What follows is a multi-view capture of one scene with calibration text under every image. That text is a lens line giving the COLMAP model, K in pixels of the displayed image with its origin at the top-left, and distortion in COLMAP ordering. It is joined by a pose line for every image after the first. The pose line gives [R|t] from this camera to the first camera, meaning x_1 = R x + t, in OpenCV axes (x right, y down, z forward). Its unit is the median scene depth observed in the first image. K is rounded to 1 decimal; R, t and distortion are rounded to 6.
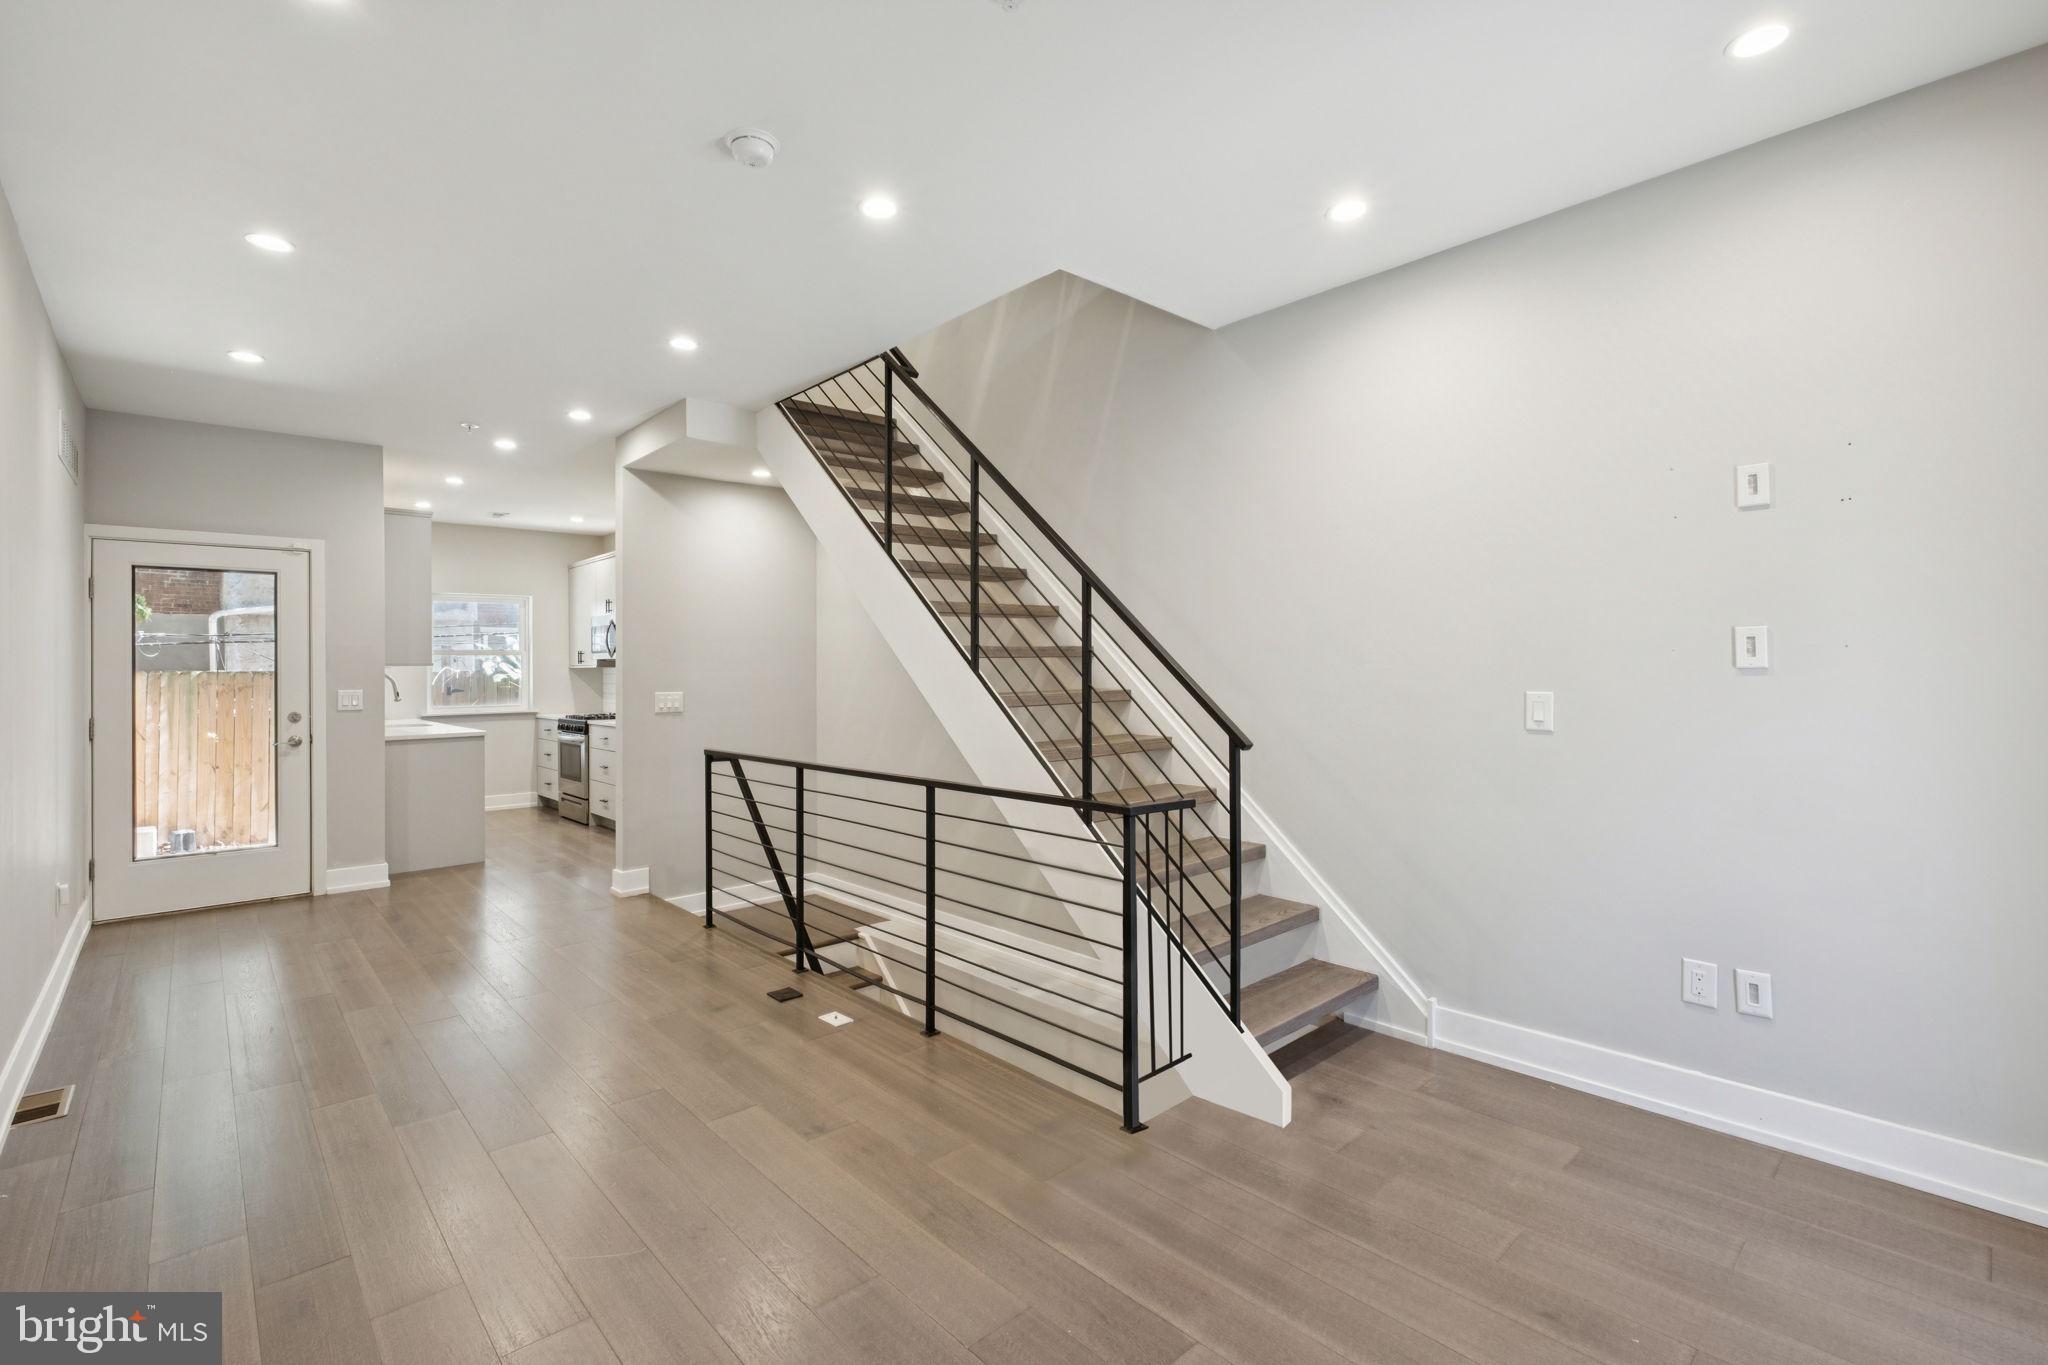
lens RADIAL K [[920.1, 0, 1009.5], [0, 920.1, 689.3], [0, 0, 1]] dist [-0.001089, -0.000630]
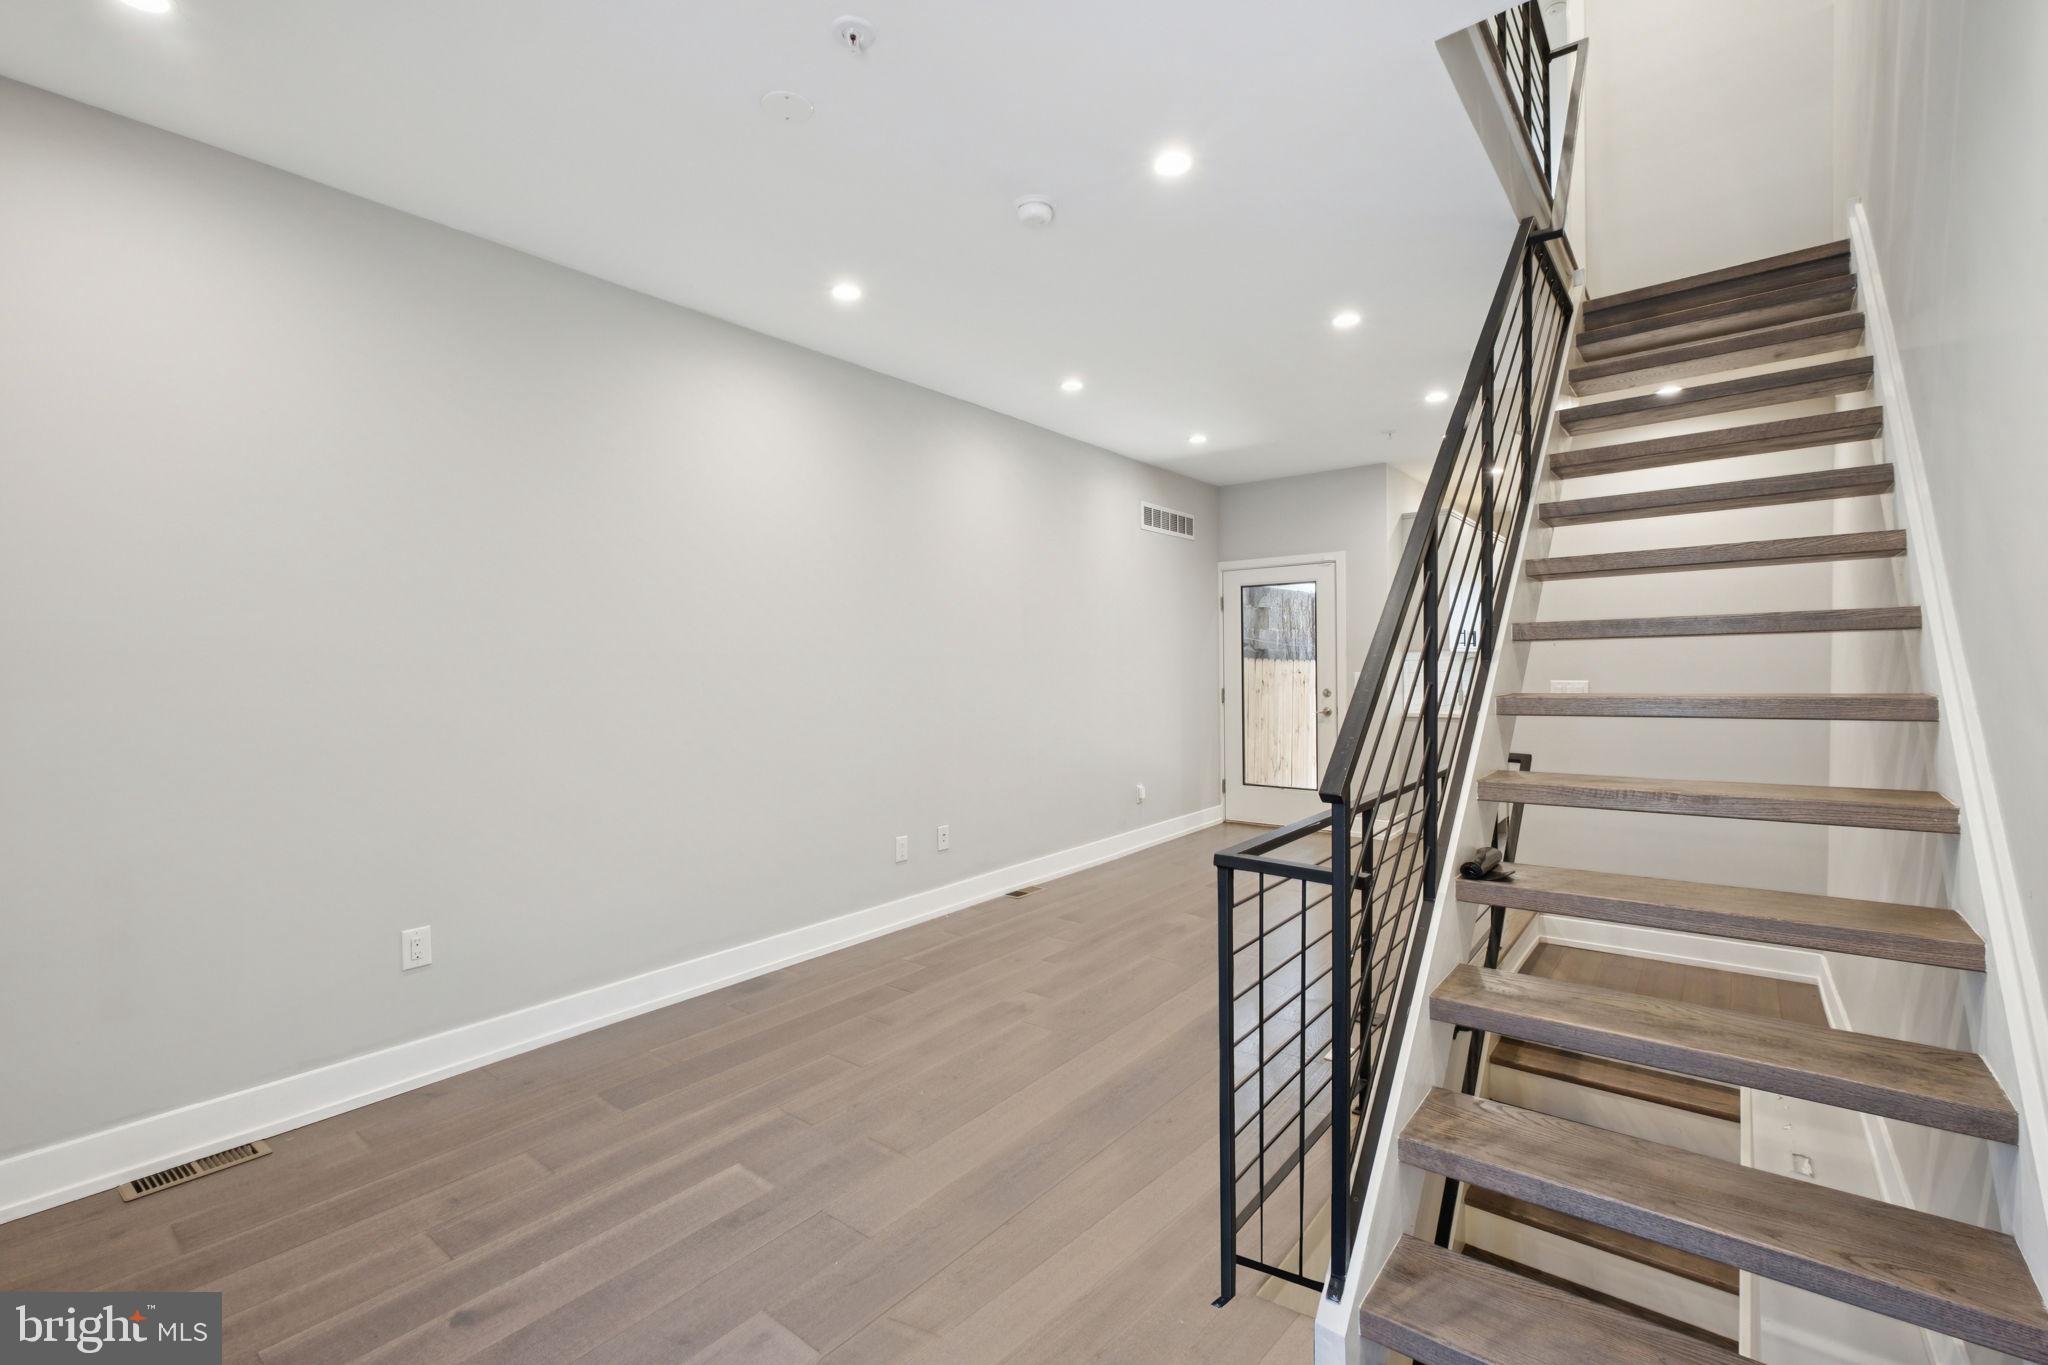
lens RADIAL K [[920.1, 0, 1009.5], [0, 920.1, 689.3], [0, 0, 1]] dist [-0.001089, -0.000630]
pose [[0.180463, 0.022024, -0.983335, 0.546385], [-0.005730, 0.999756, 0.021340, 0.001119], [0.983565, 0.001784, 0.180546, 0.451869]]
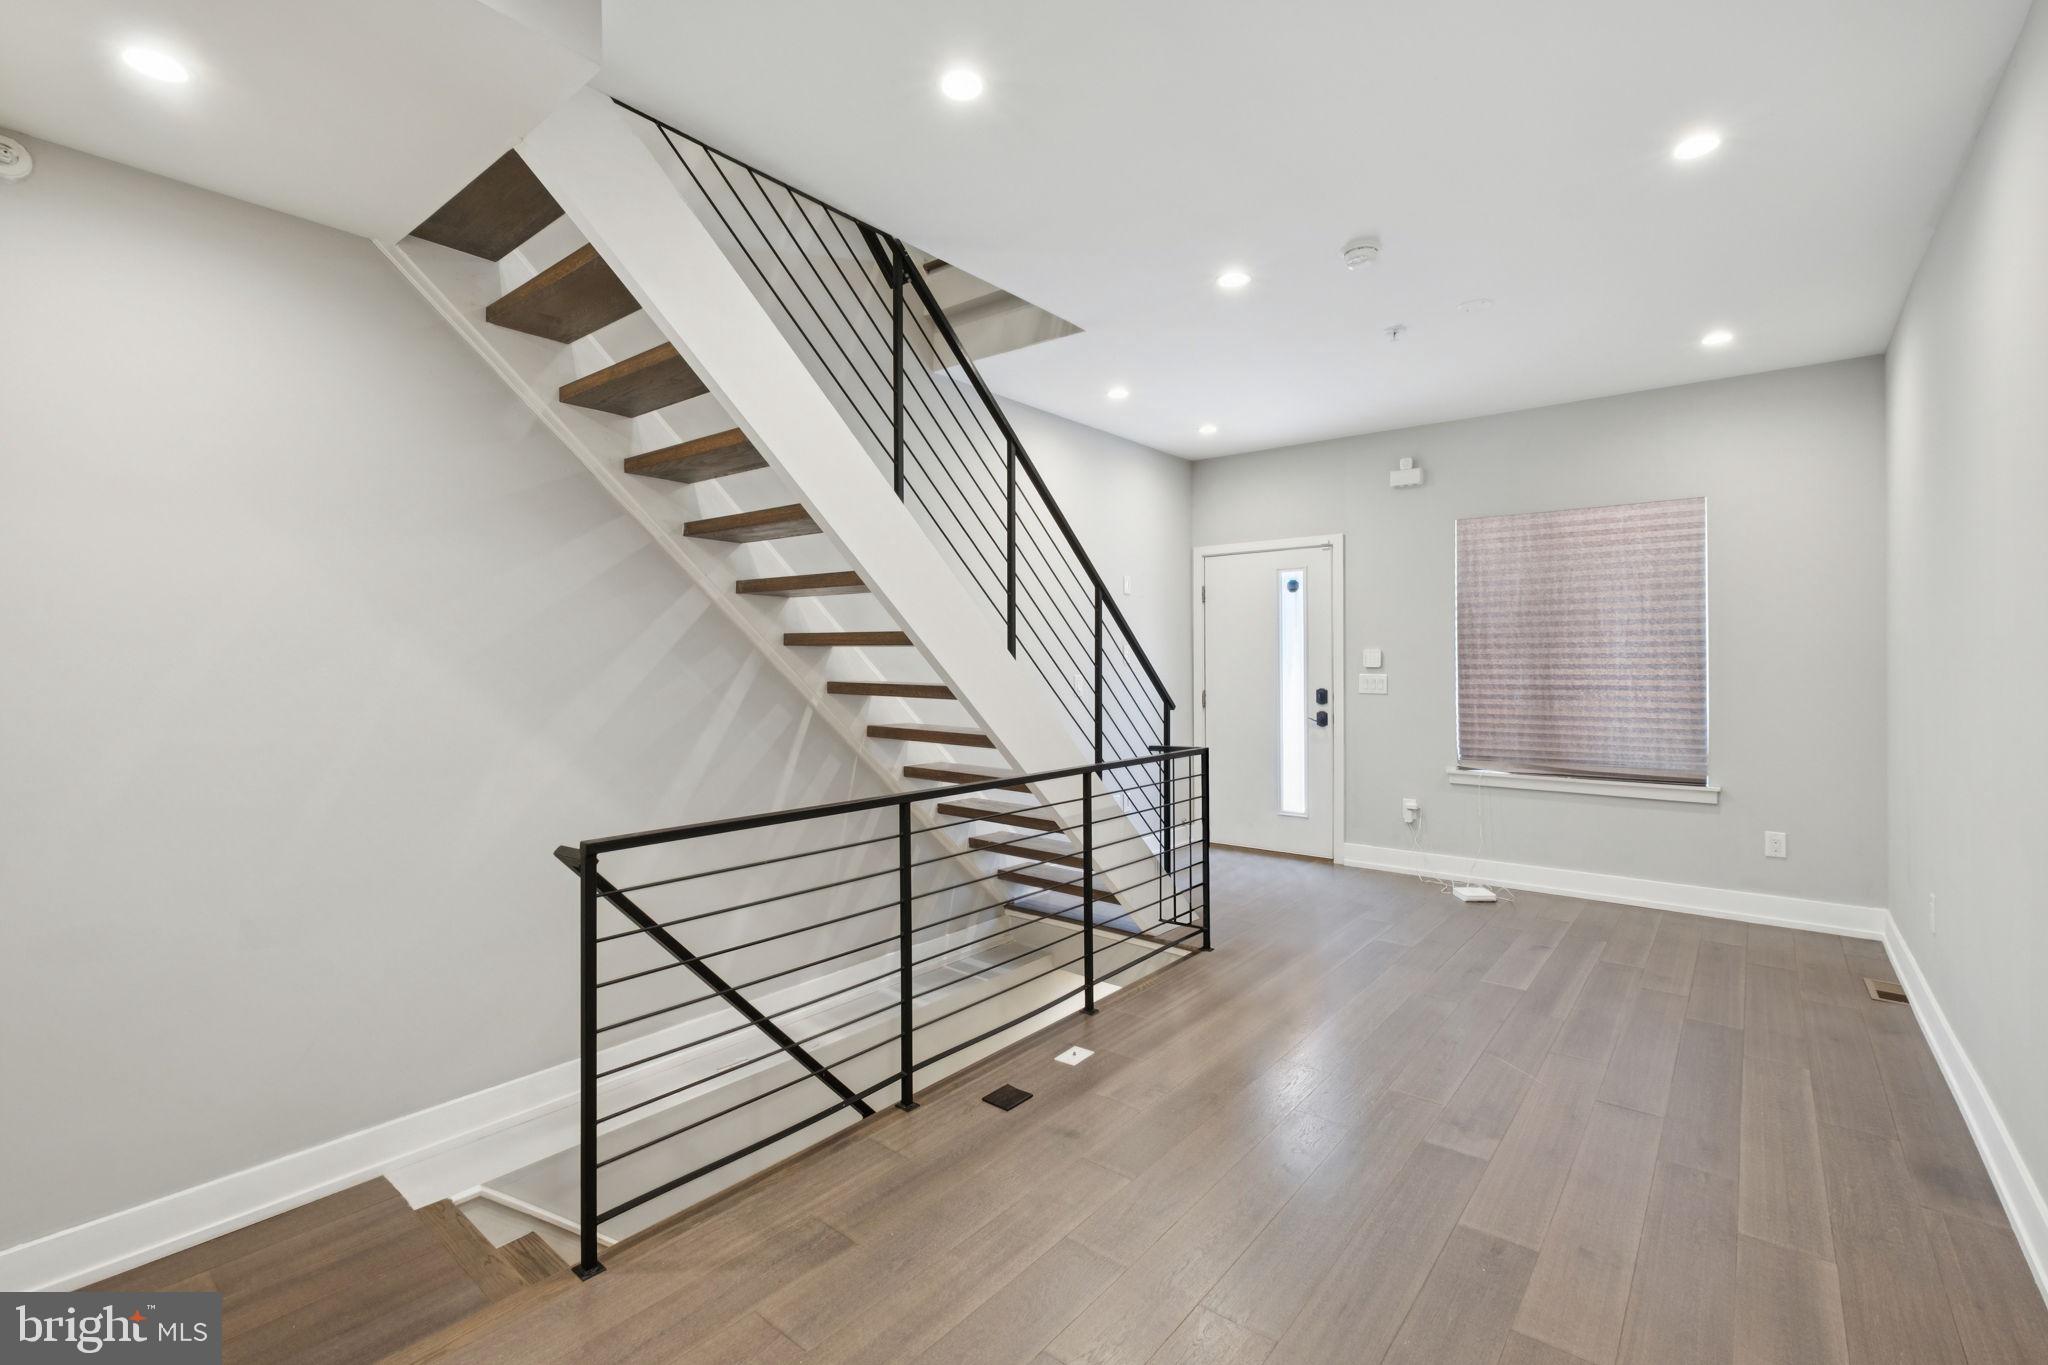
lens RADIAL K [[920.1, 0, 1009.5], [0, 920.1, 689.3], [0, 0, 1]] dist [-0.001089, -0.000630]
pose [[-0.155346, -0.018283, 0.987691, -0.905781], [0.026088, 0.999404, 0.022603, -0.010663], [-0.987516, 0.029278, -0.154776, 1.034880]]
